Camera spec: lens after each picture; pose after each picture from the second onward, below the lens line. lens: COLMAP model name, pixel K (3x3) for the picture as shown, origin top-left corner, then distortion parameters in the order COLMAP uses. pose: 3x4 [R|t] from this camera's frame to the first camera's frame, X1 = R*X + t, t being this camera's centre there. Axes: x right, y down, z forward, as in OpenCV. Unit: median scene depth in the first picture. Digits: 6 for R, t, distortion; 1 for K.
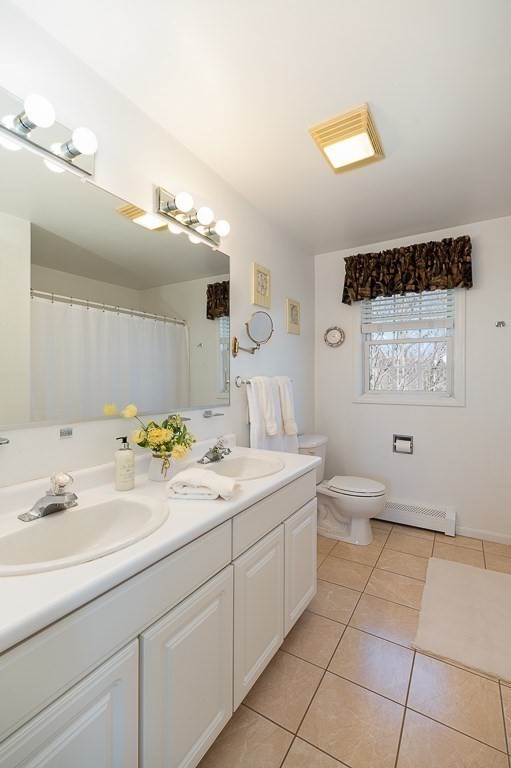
lens RADIAL K [[339.0, 0, 248.9], [0, 339.0, 385.0], [0, 0, 1]] dist [-0.000429, -0.000575]
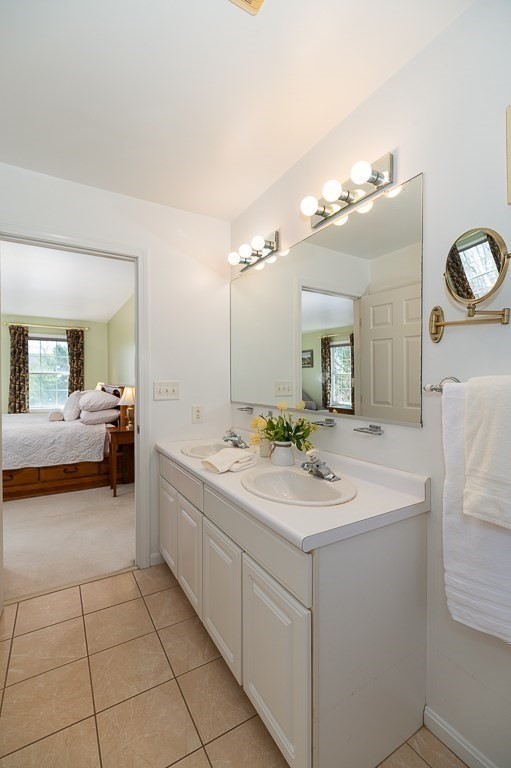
lens RADIAL K [[339.0, 0, 248.9], [0, 339.0, 385.0], [0, 0, 1]] dist [-0.000429, -0.000575]
pose [[-0.474258, 0.004953, -0.880372, 0.582857], [-0.021249, 0.999628, 0.017070, -0.014500], [0.880130, 0.026803, -0.473976, 0.968867]]
